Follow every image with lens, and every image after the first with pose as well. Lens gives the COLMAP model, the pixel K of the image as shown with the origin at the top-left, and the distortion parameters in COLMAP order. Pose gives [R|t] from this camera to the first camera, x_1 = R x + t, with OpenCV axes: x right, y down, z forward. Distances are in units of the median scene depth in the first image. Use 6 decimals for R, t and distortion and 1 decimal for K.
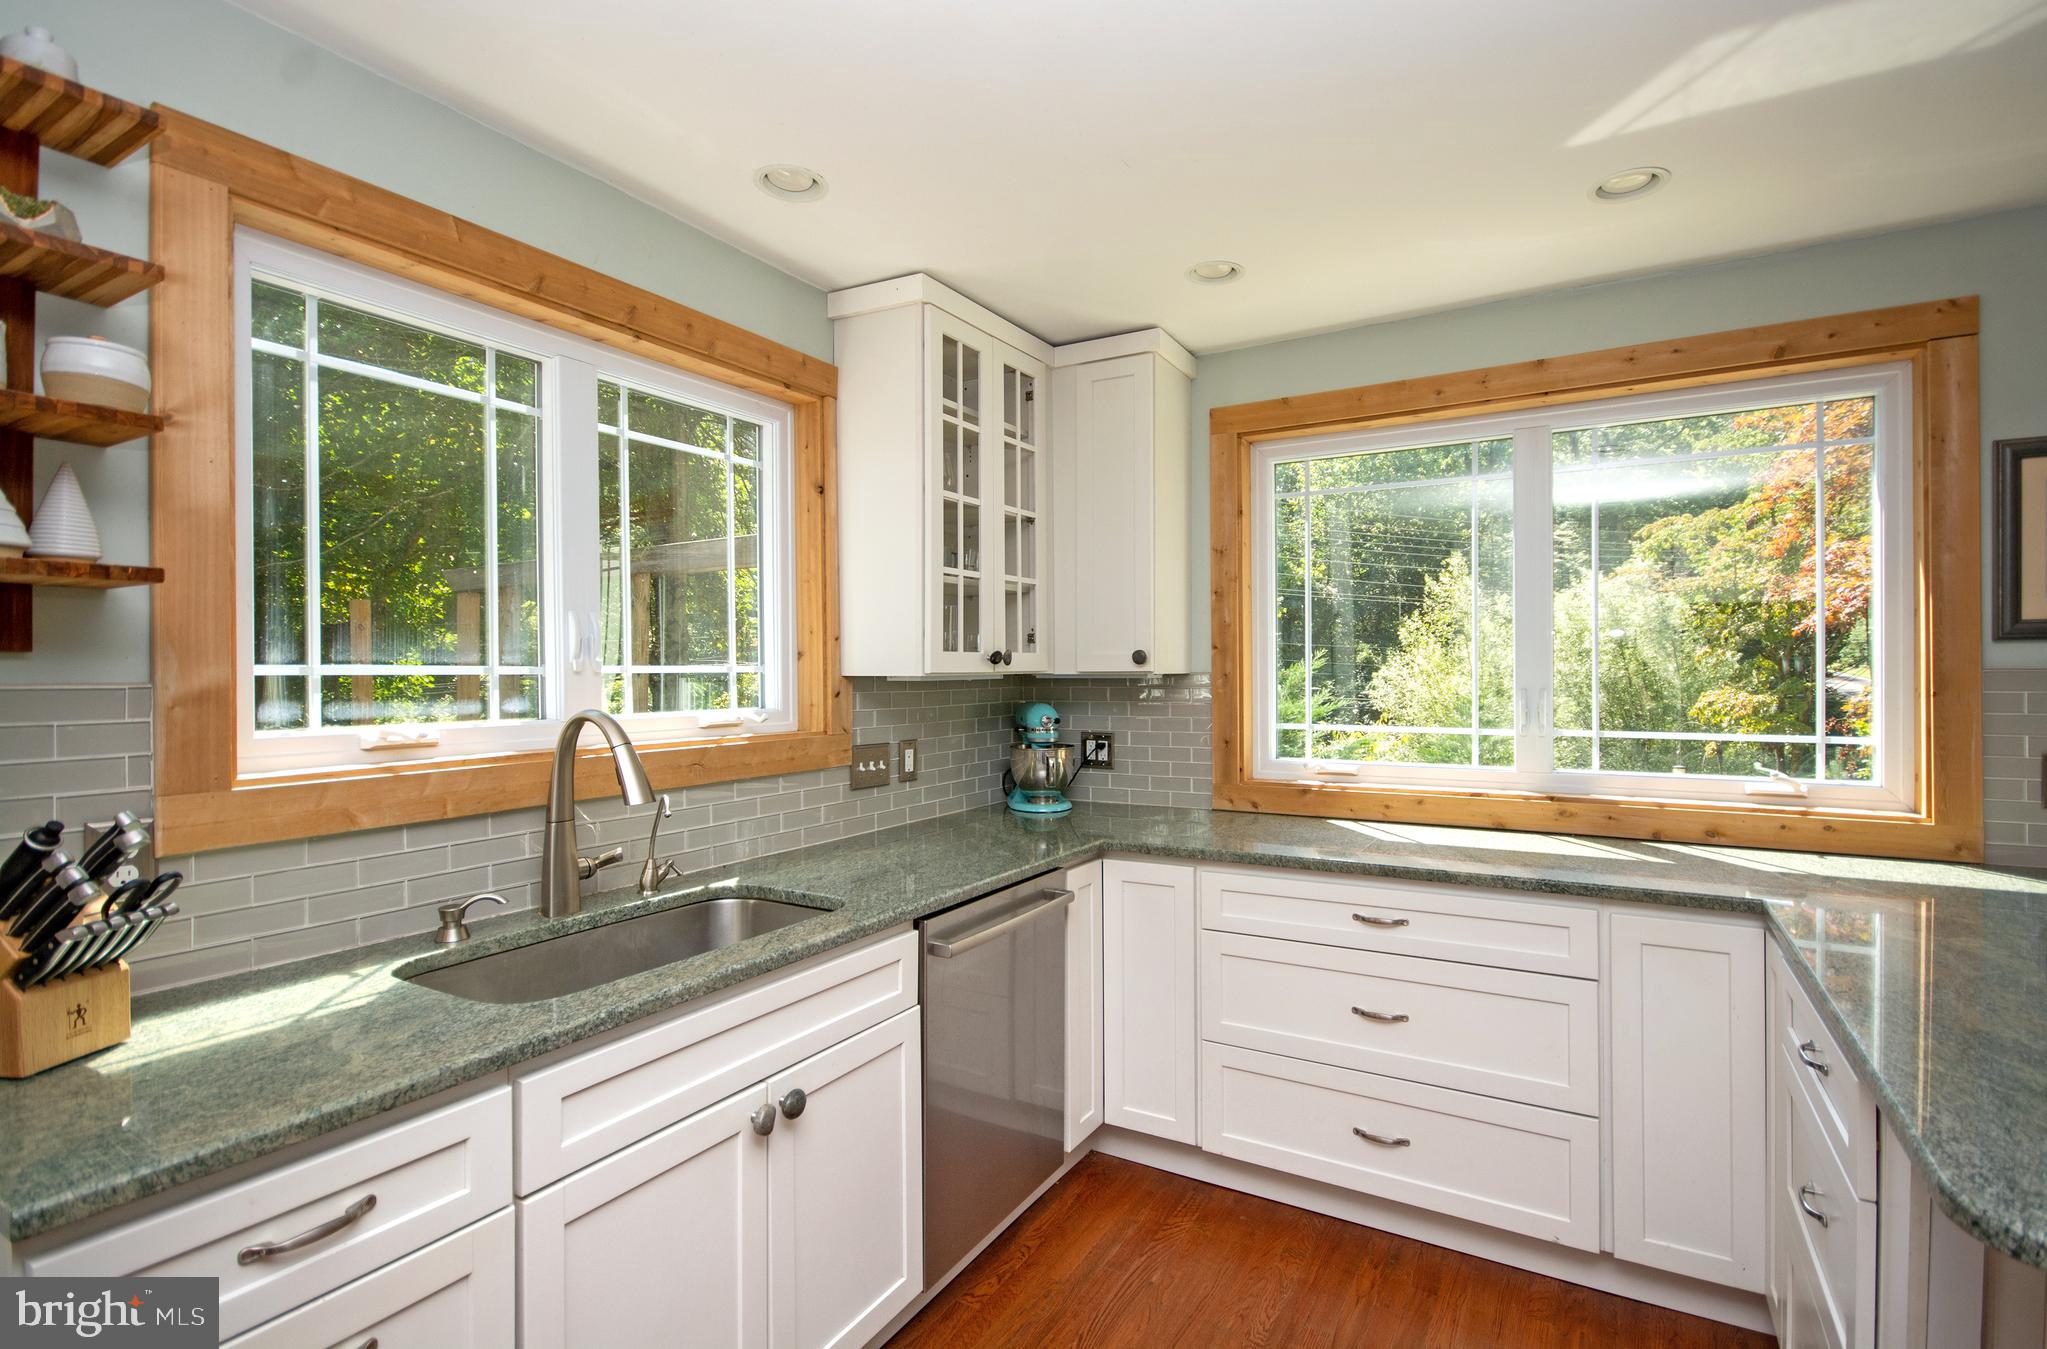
lens RADIAL K [[961.0, 0, 1023.5], [0, 961.0, 674.5], [0, 0, 1]] dist [0.009276, -0.009566]
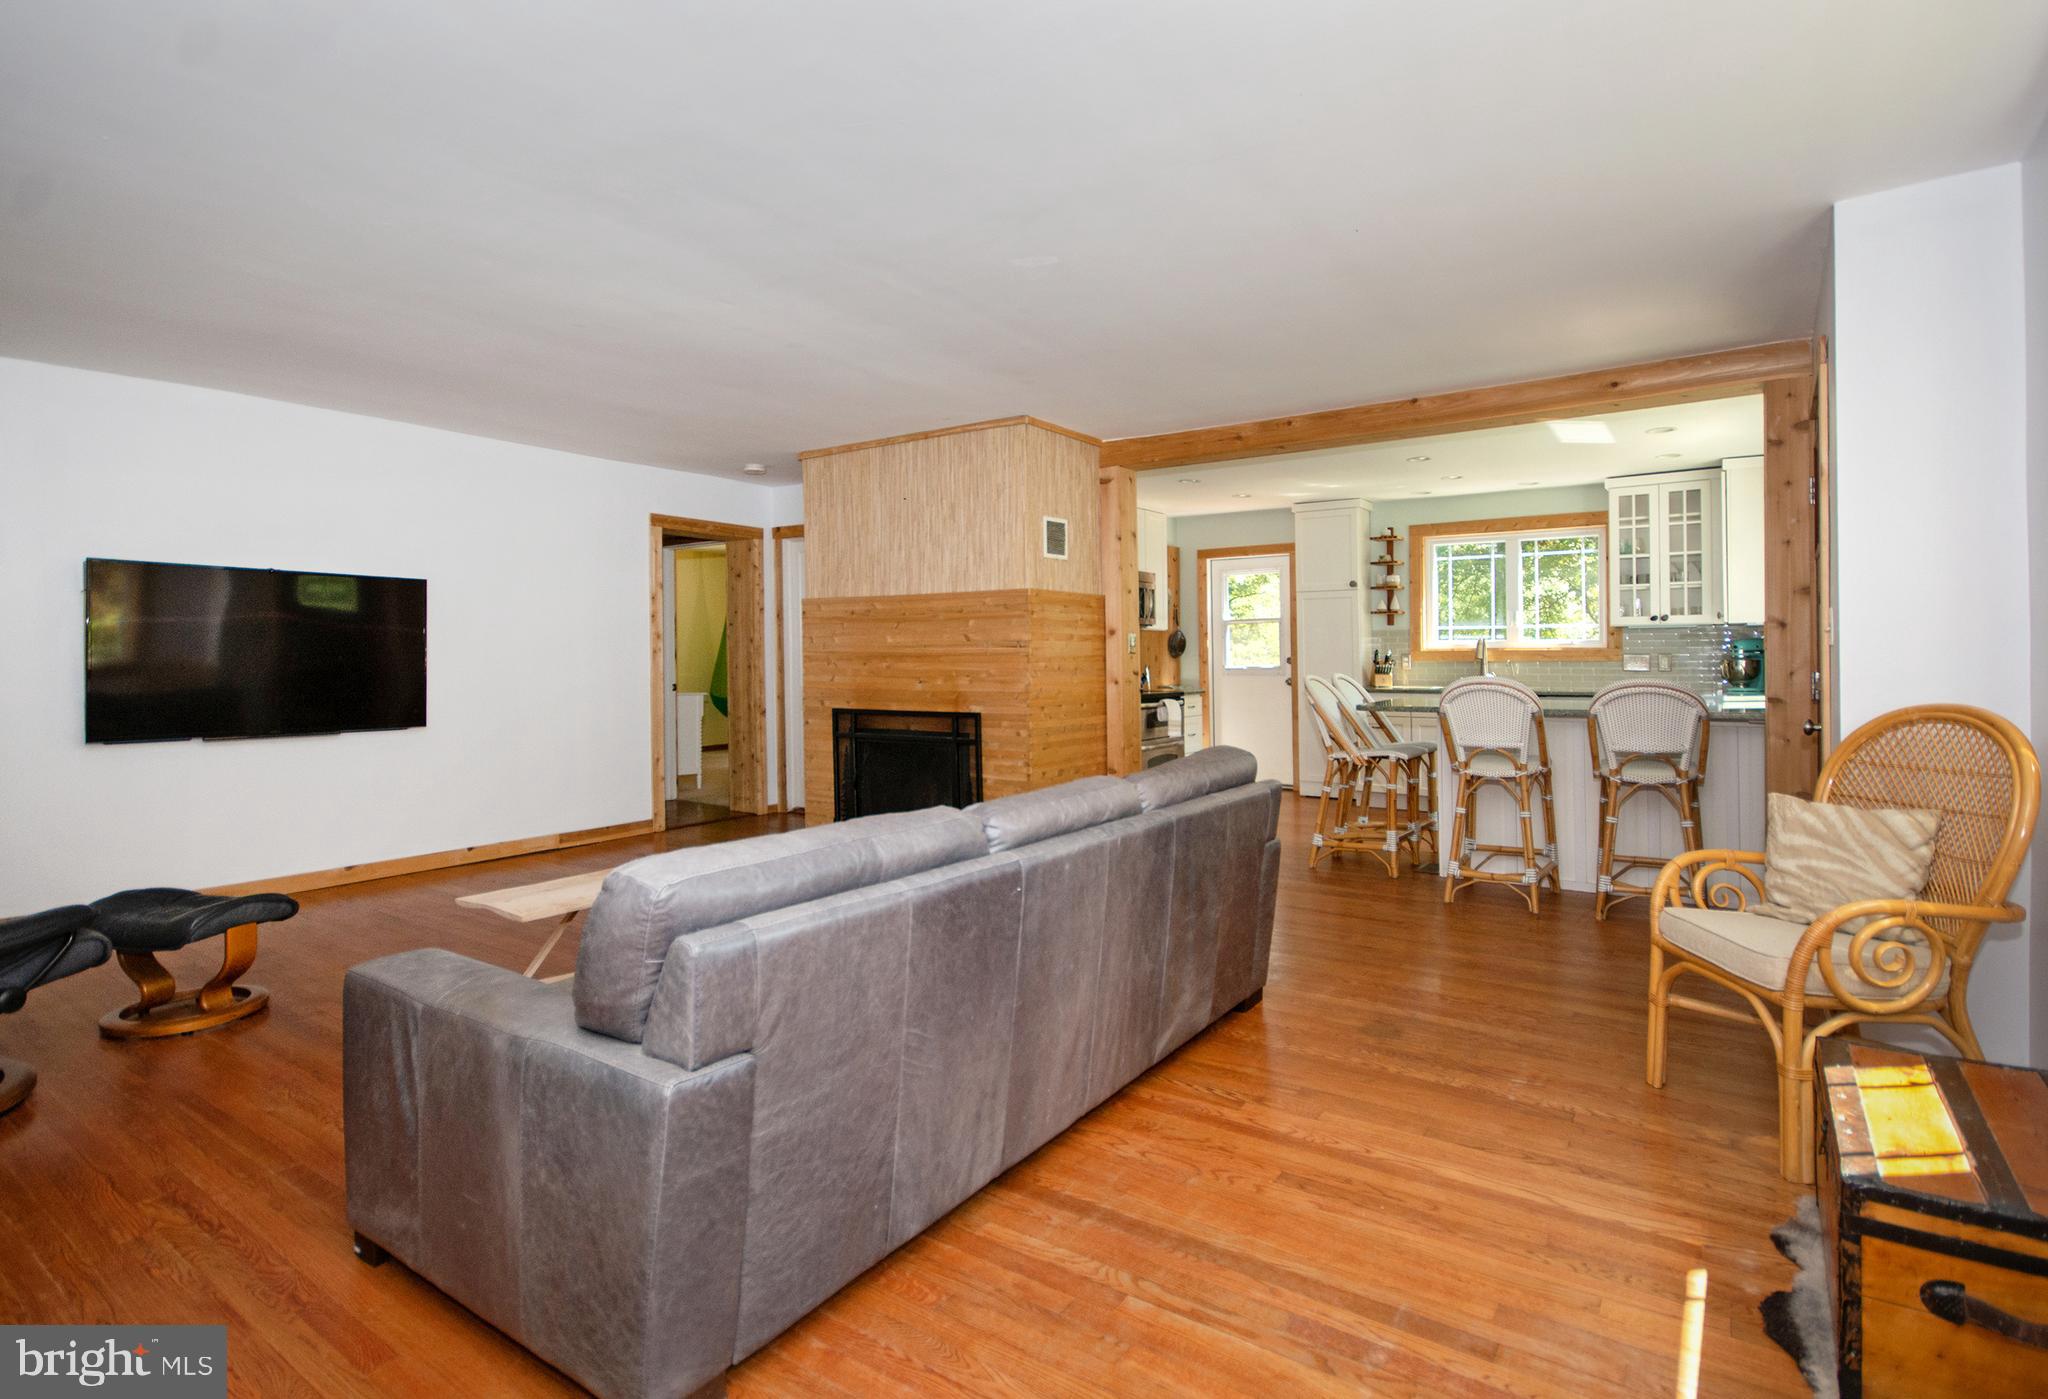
lens RADIAL K [[1021.8, 0, 1035.3], [0, 1021.8, 673.6], [0, 0, 1]] dist [-0.001707, 0.000916]
pose [[-0.079898, 0.023038, -0.996537, 3.161597], [0.001384, 0.999734, 0.023001, 0.073305], [0.996802, 0.000459, -0.079909, -0.418331]]
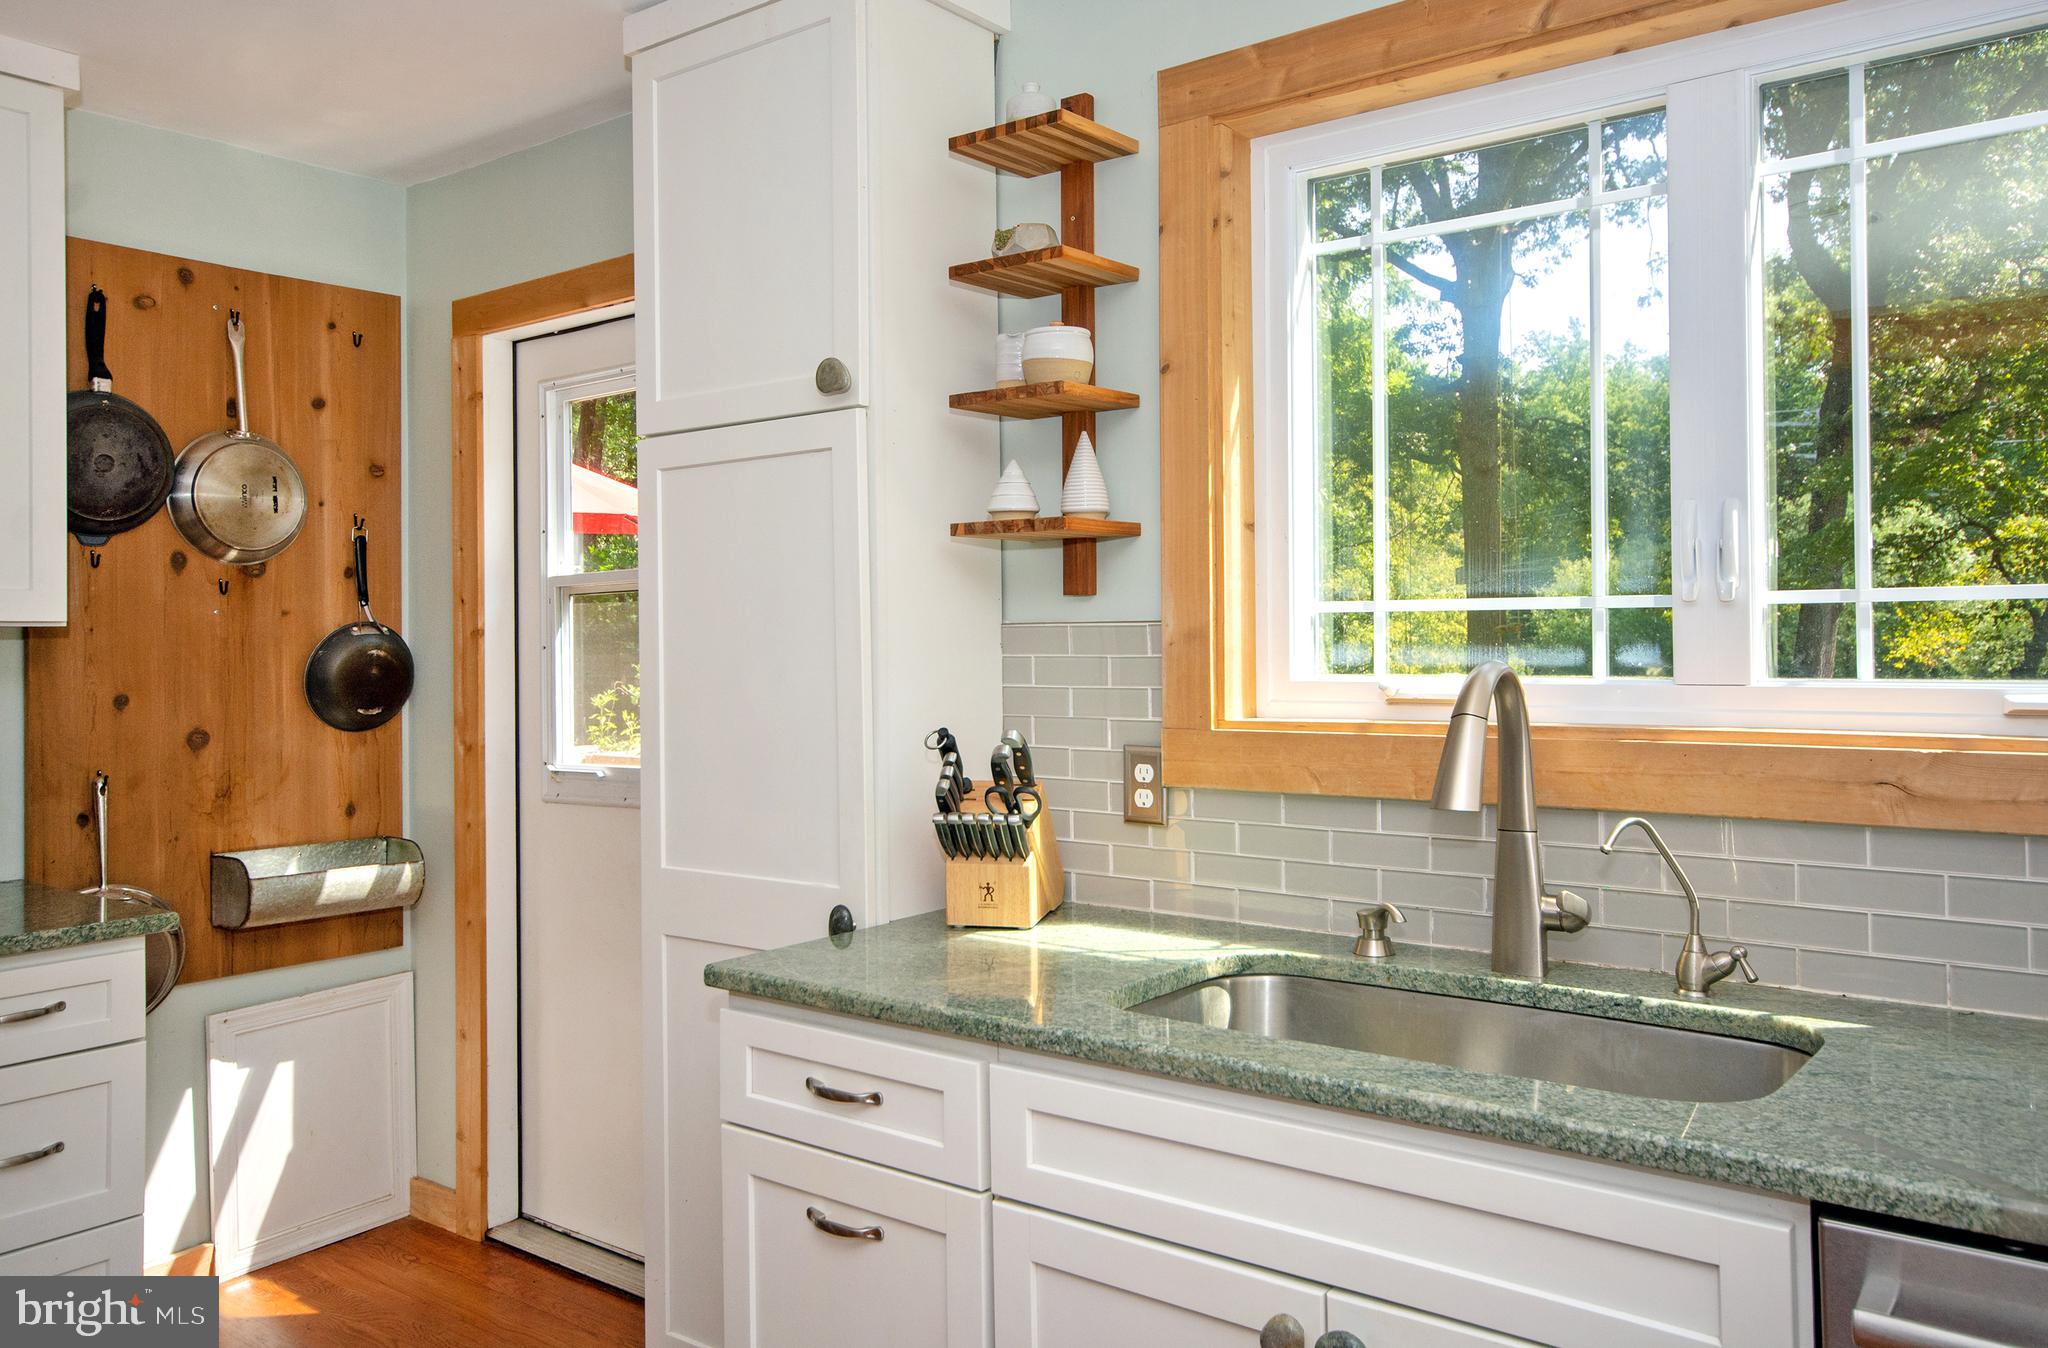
lens RADIAL K [[1537.6, 0, 1122.0], [0, 1537.6, 640.2], [0, 0, 1]] dist [0.005083, 0.003485]
pose [[-0.090819, 0.002611, -0.995864, 0.475878], [0.006247, 0.999978, 0.002052, 0.015803], [0.995848, -0.006035, -0.090833, 0.675806]]
